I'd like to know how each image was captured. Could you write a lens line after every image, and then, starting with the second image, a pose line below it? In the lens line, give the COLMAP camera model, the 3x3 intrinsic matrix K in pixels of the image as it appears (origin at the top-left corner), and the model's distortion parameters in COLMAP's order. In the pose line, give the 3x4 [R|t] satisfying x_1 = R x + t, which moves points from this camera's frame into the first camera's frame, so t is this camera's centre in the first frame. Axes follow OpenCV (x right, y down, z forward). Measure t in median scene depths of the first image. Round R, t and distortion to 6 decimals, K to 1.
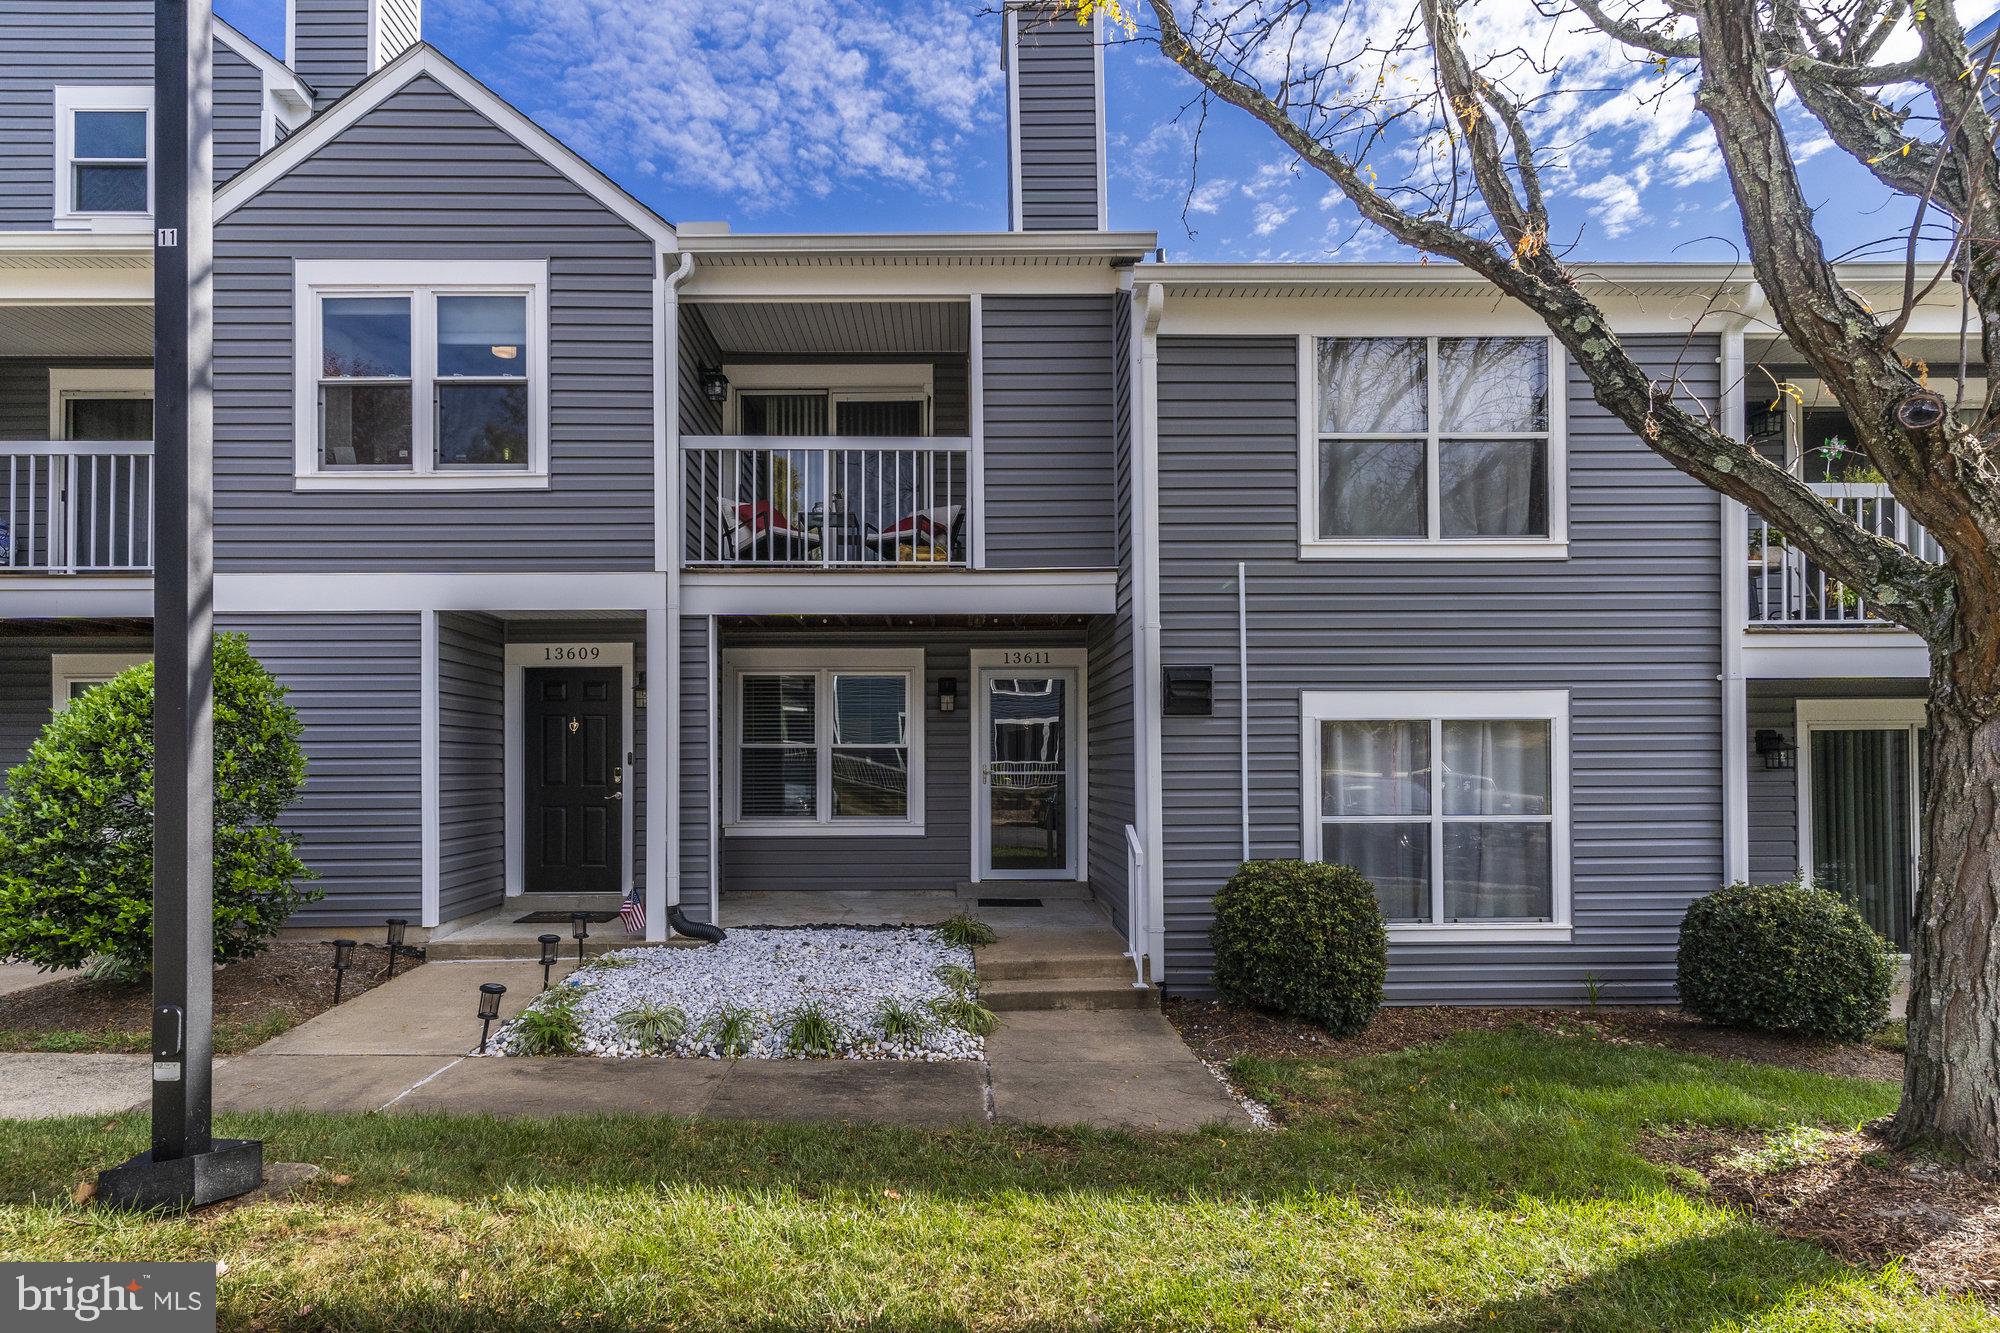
lens RADIAL K [[1074.3, 0, 952.6], [0, 1074.3, 745.4], [0, 0, 1]] dist [0.000950, -0.001575]
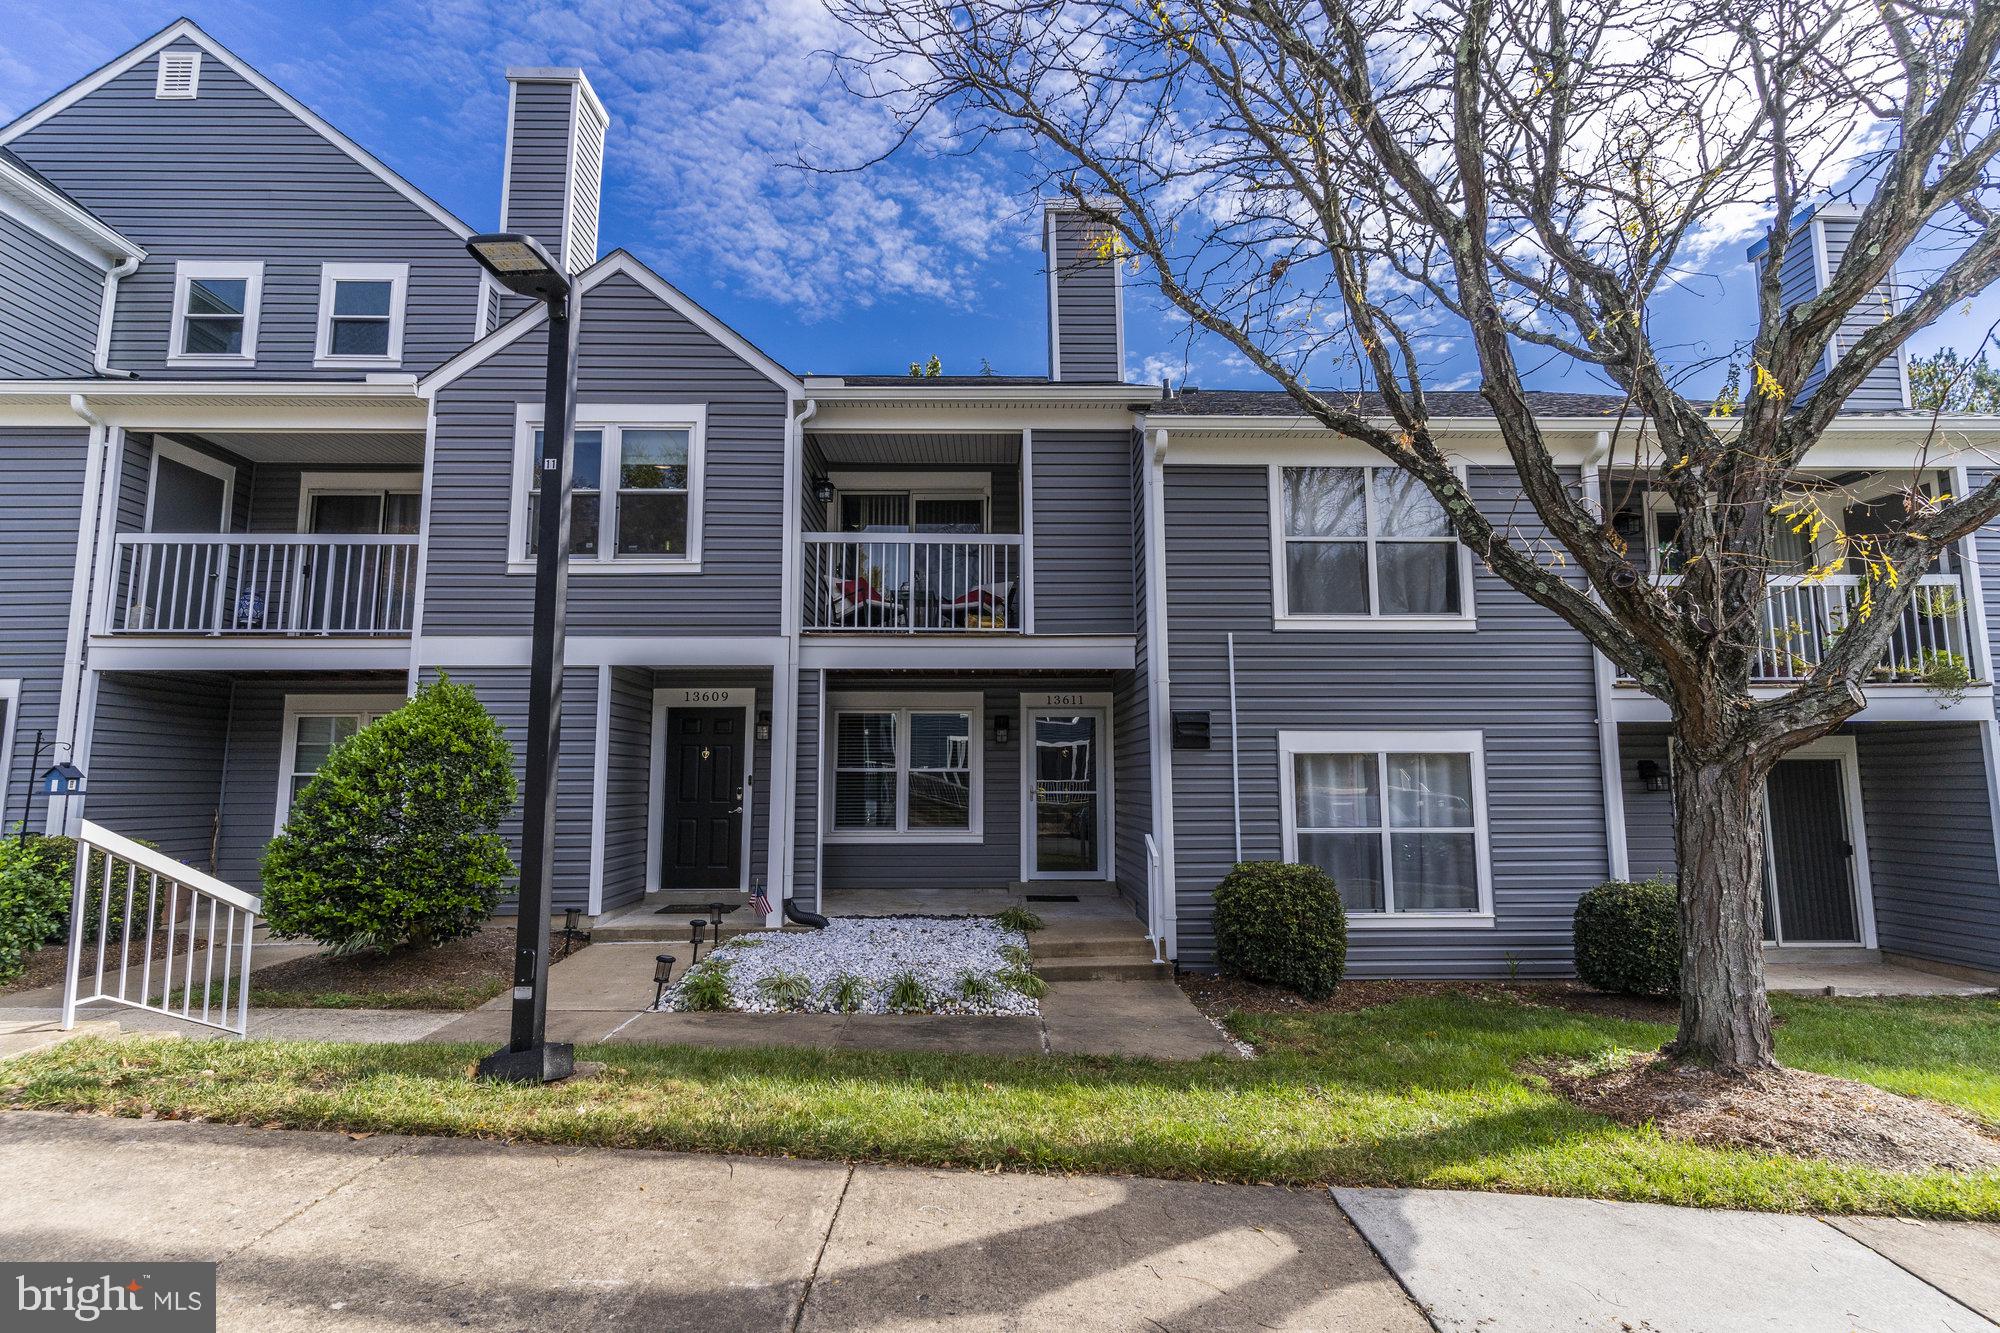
lens RADIAL K [[971.0, 0, 997.2], [0, 971.0, 652.7], [0, 0, 1]] dist [-0.000923, 0.000027]
pose [[0.999949, 0.004020, 0.009312, -0.027543], [-0.002939, 0.993559, -0.113277, -0.009905], [-0.009707, 0.113243, 0.993520, -0.177292]]
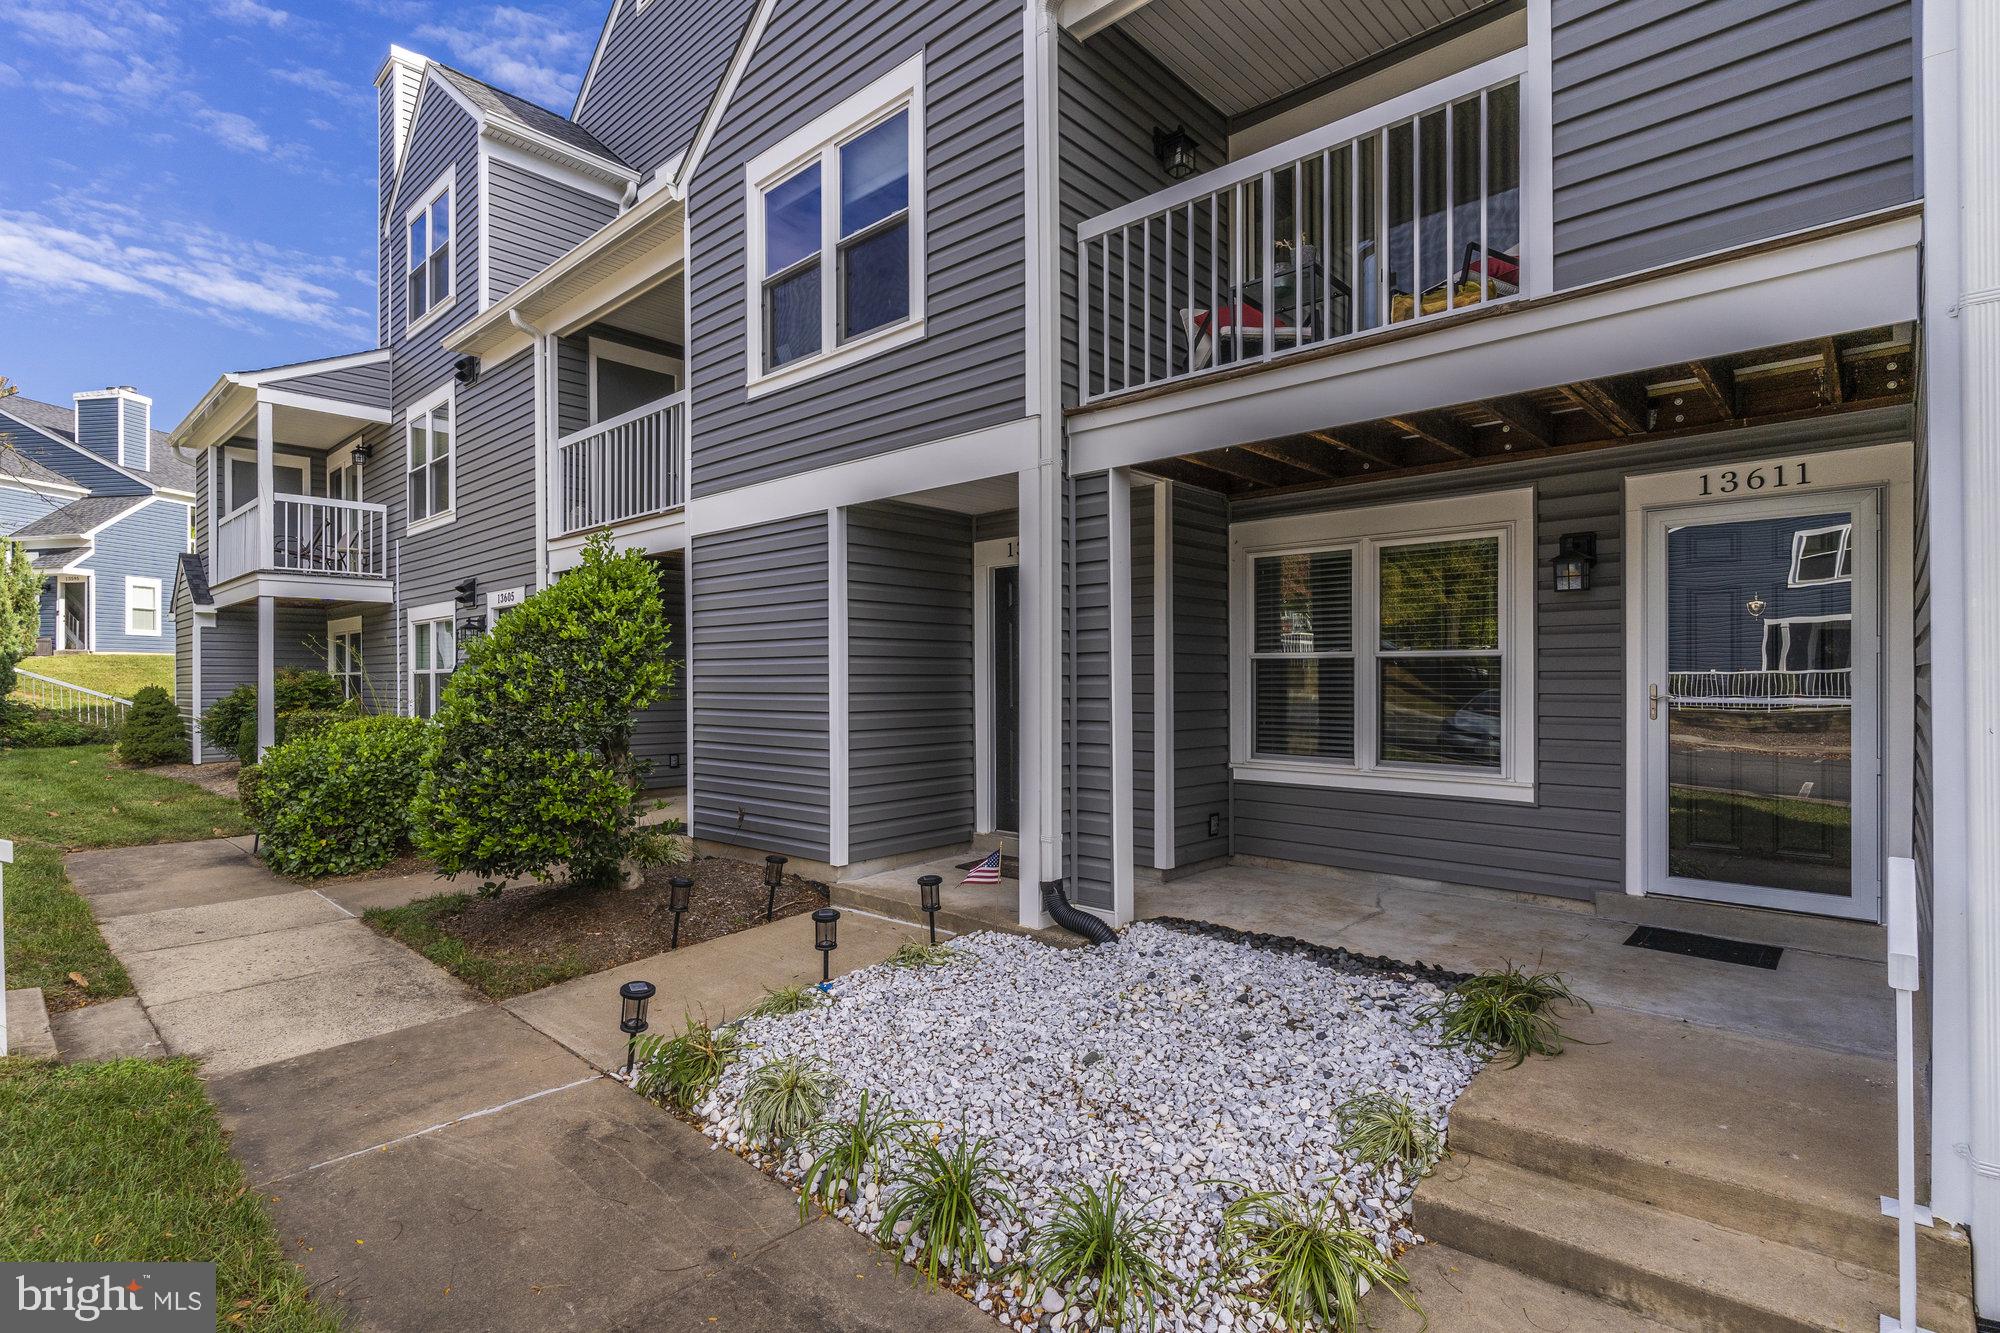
lens RADIAL K [[971.0, 0, 1003.2], [0, 971.0, 669.2], [0, 0, 1]] dist [-0.000923, 0.000027]
pose [[0.728286, -0.003952, -0.685262, 0.168018], [0.013920, 0.999862, 0.009028, 0.001602], [0.685132, -0.016113, 0.728241, 0.538950]]
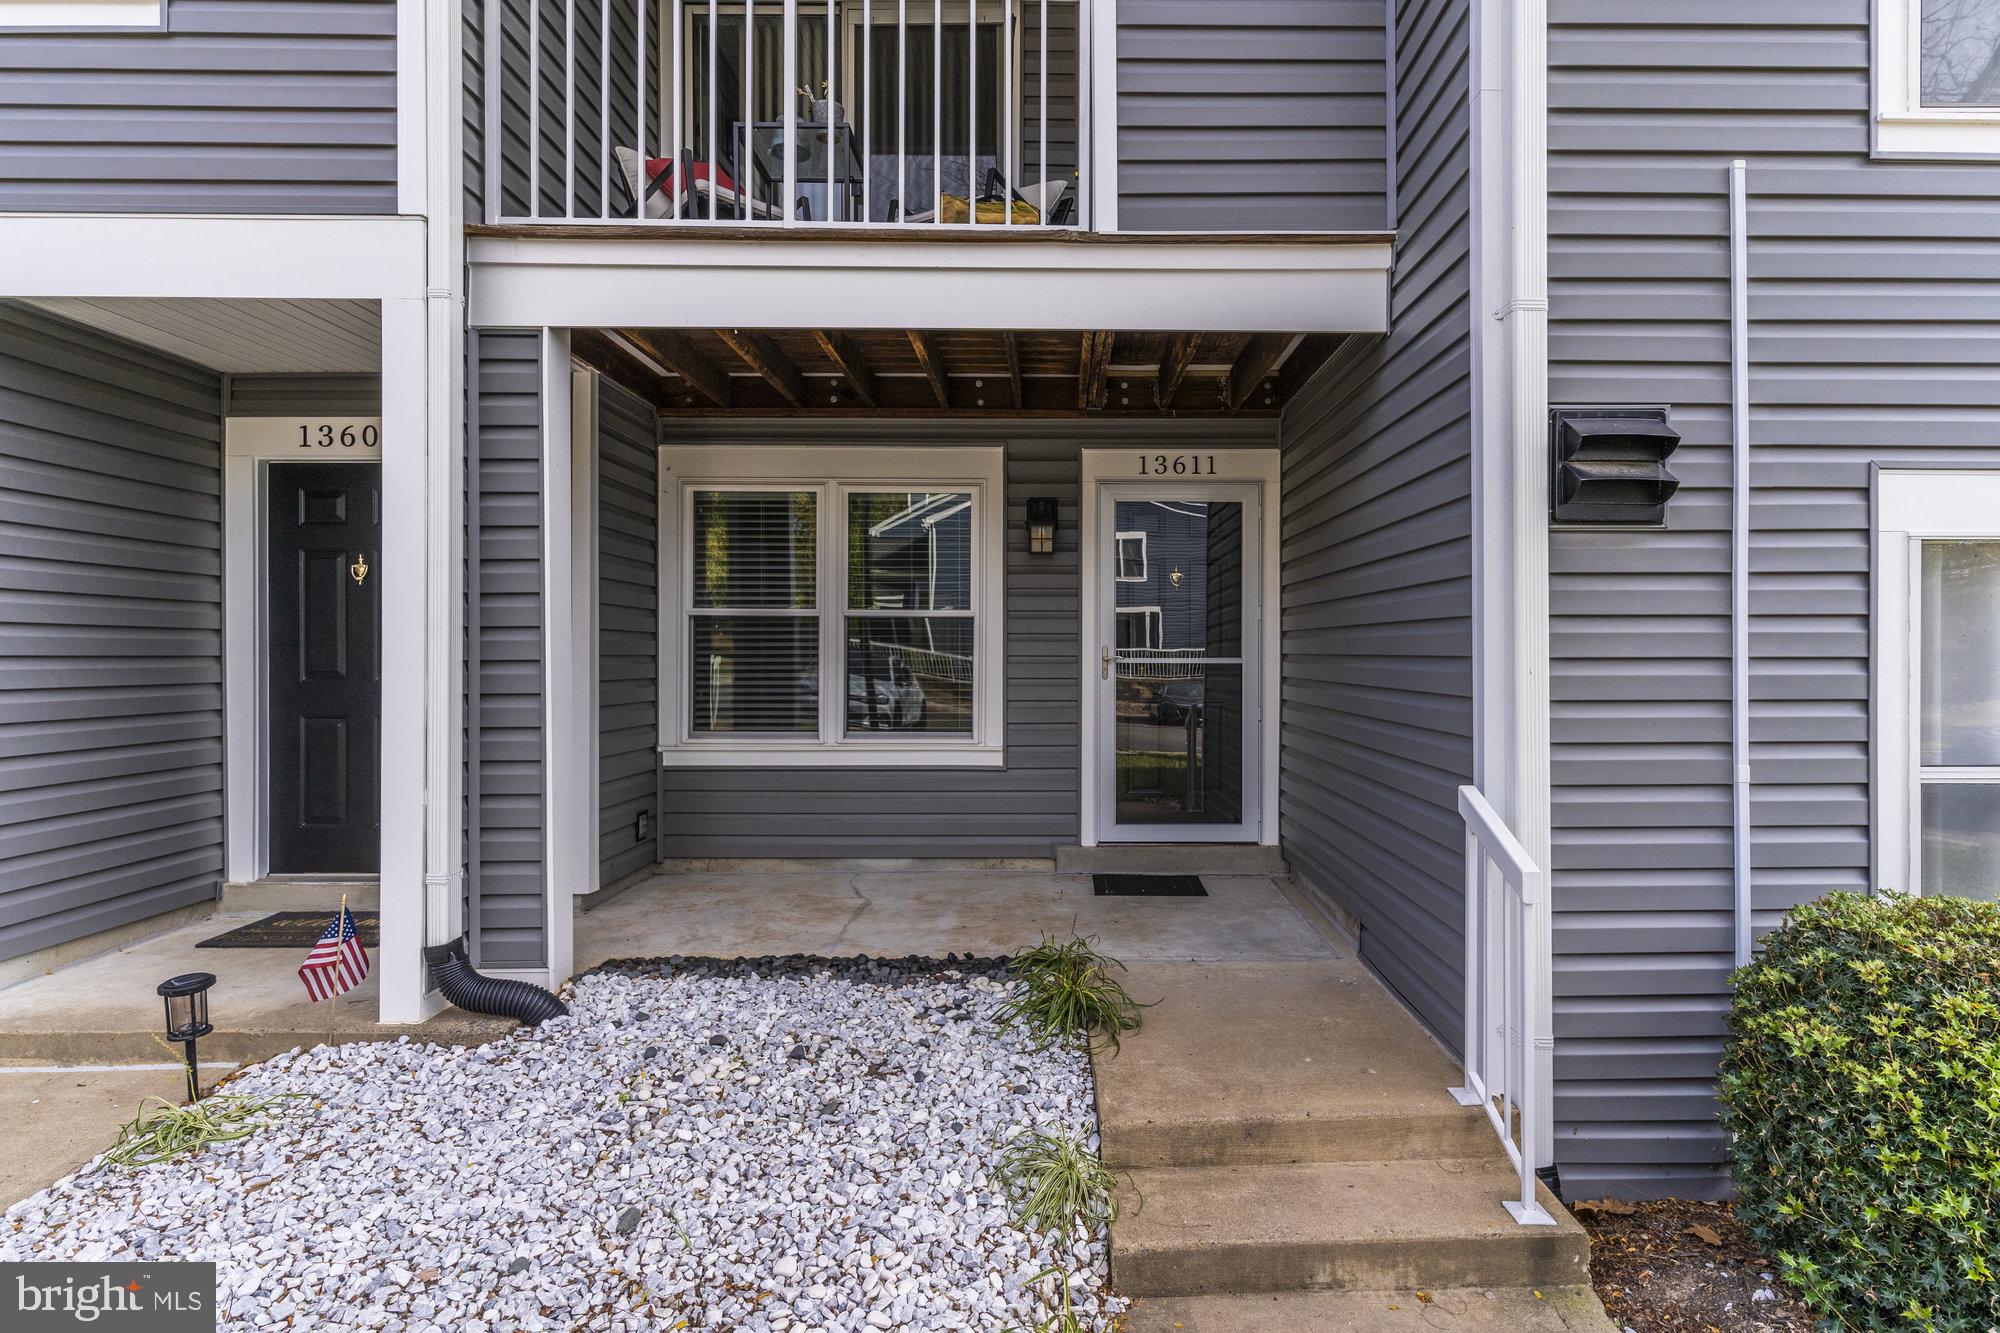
lens RADIAL K [[971.0, 0, 1060.3], [0, 971.0, 657.8], [0, 0, 1]] dist [-0.000923, 0.000027]
pose [[0.999973, 0.004706, 0.005599, 0.003242], [-0.004841, 0.999693, 0.024296, 0.015148], [-0.005483, -0.024322, 0.999689, 0.615698]]
